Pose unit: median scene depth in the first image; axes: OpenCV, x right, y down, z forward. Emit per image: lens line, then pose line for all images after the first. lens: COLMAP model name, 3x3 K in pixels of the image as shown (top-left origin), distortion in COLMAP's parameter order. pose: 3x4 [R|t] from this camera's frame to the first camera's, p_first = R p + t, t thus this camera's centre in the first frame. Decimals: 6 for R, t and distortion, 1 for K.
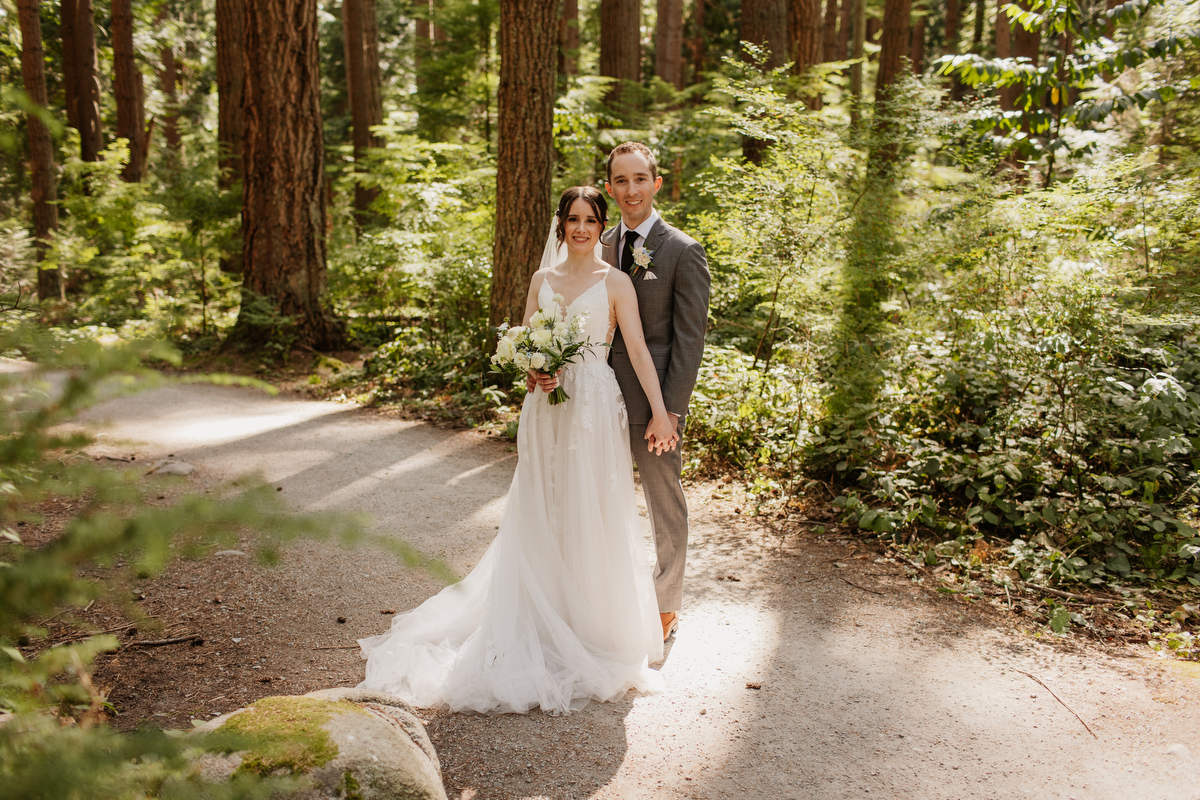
lens RADIAL K [[1111.1, 0, 600.0], [0, 1111.1, 400.0], [0, 0, 1]] dist [0.000996, -0.001347]
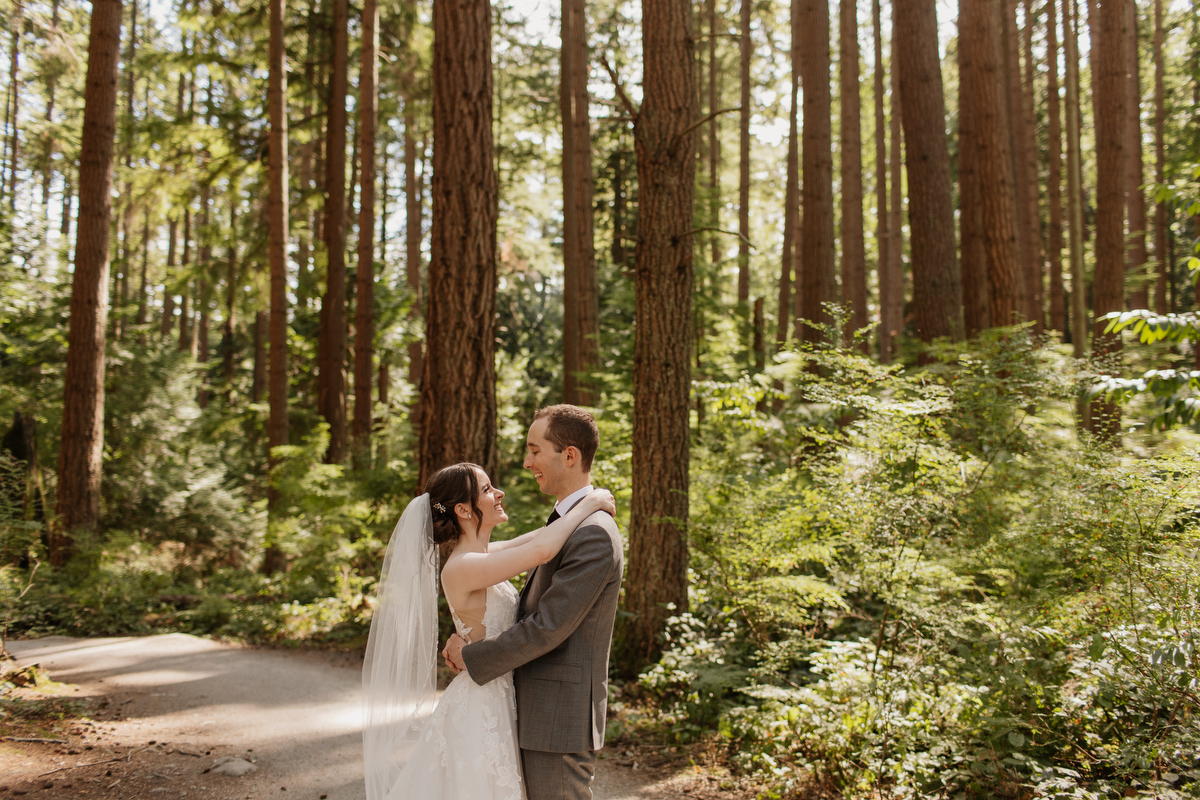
lens RADIAL K [[1125.8, 0, 613.5], [0, 1125.8, 393.2], [0, 0, 1]] dist [0.001906, -0.003816]
pose [[0.980784, -0.027603, -0.193132, 0.102949], [-0.021470, 0.968656, -0.247476, -0.012908], [0.193910, 0.246867, 0.949450, 0.079396]]
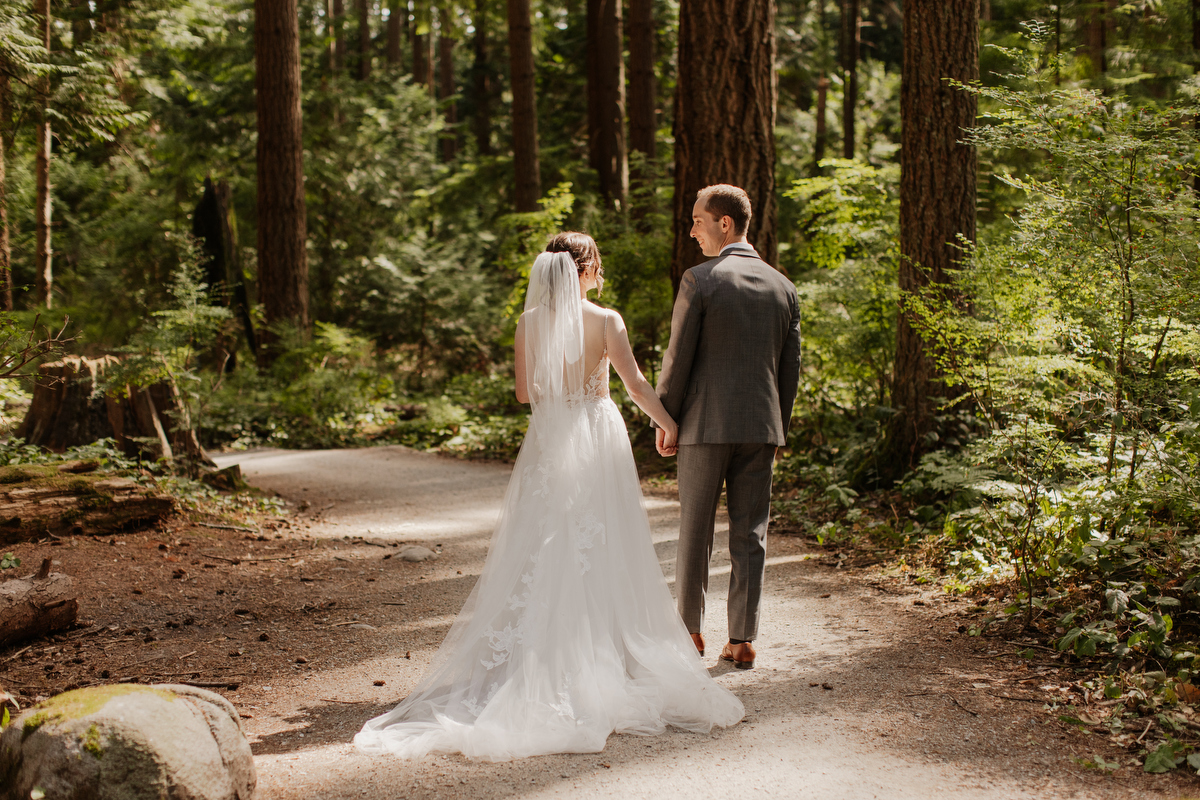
lens RADIAL K [[1658.5, 0, 605.5], [0, 1658.5, 414.6], [0, 0, 1]] dist [0.014254, -0.011340]
pose [[0.896562, 0.009532, -0.442816, 0.288765], [-0.044405, 0.996666, -0.068452, 0.029383], [0.440687, 0.081034, 0.893996, -0.102322]]
